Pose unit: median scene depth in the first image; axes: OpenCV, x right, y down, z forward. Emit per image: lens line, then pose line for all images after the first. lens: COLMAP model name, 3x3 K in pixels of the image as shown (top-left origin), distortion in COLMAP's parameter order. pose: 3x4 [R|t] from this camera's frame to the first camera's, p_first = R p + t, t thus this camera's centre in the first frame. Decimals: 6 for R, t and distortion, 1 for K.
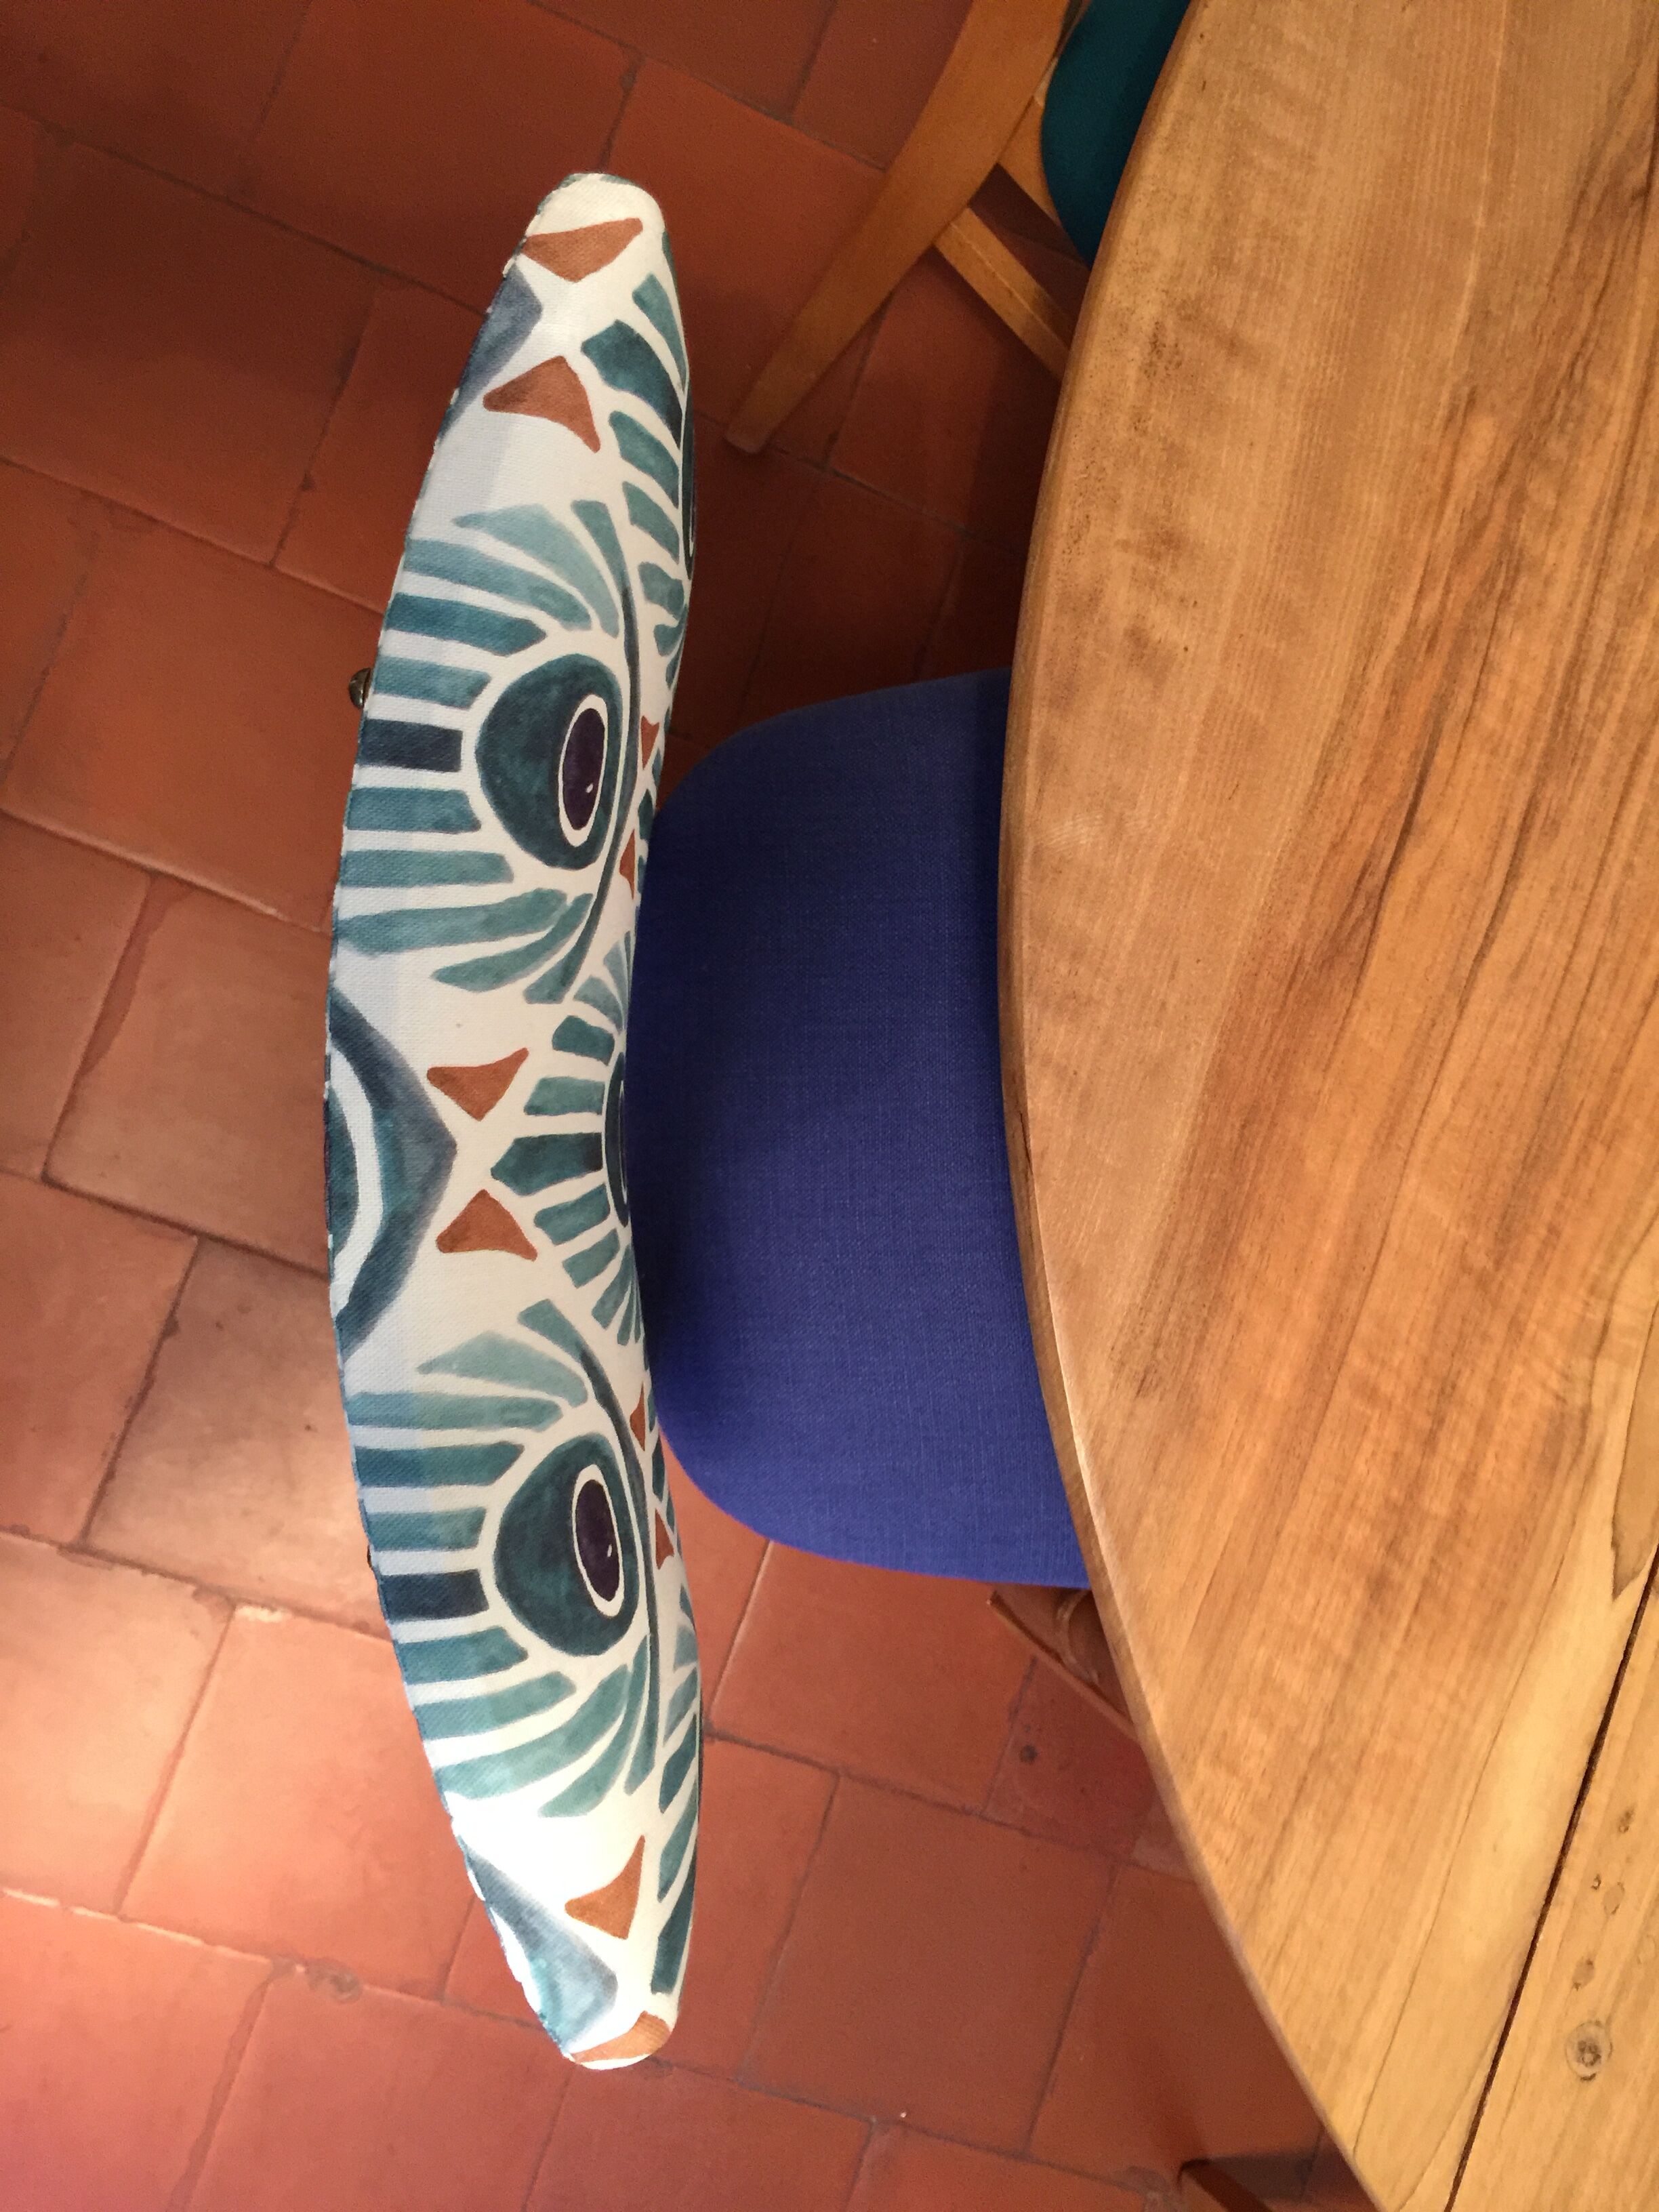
lens RADIAL K [[1867.8, 0, 827.3], [0, 1867.8, 1106.1], [0, 0, 1]] dist [0.081732, -0.111941]
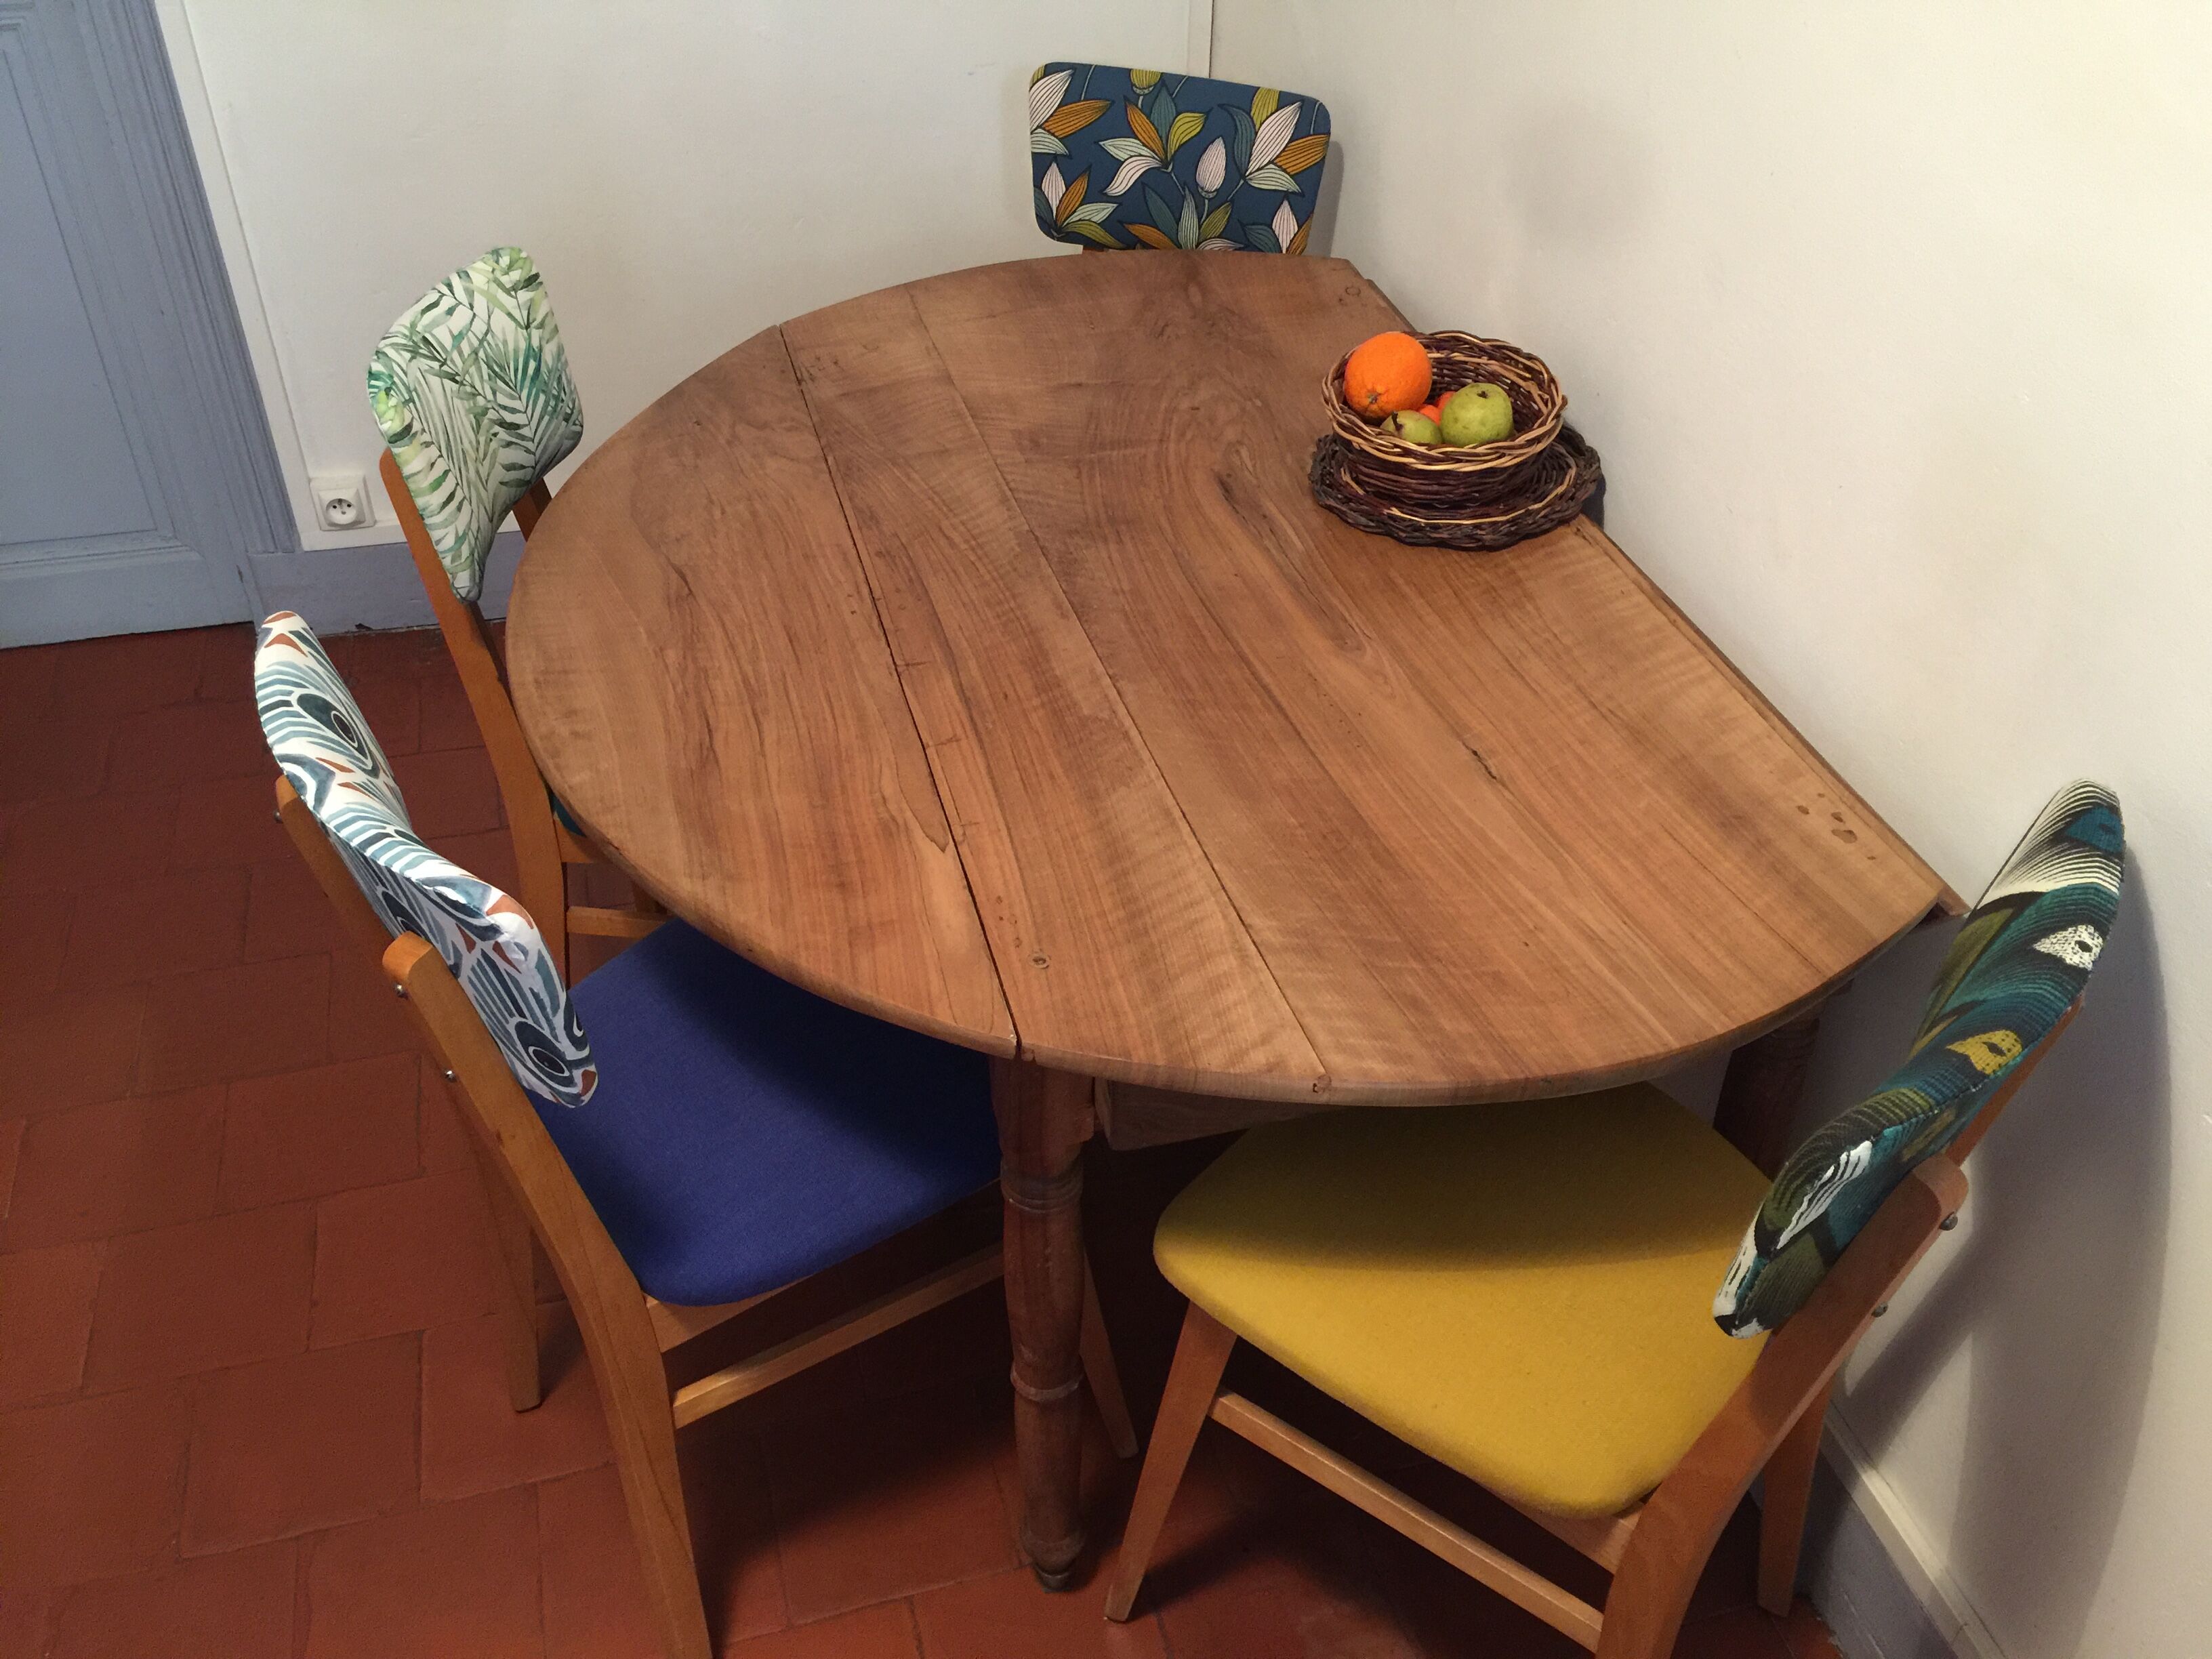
lens RADIAL K [[1867.8, 0, 1110.6], [0, 1867.8, 842.3], [0, 0, 1]] dist [0.081732, -0.111941]
pose [[0.793920, -0.507240, 0.335259, -0.191562], [0.590629, 0.512439, -0.623349, 1.851380], [0.144388, 0.692903, 0.706426, -0.619074]]
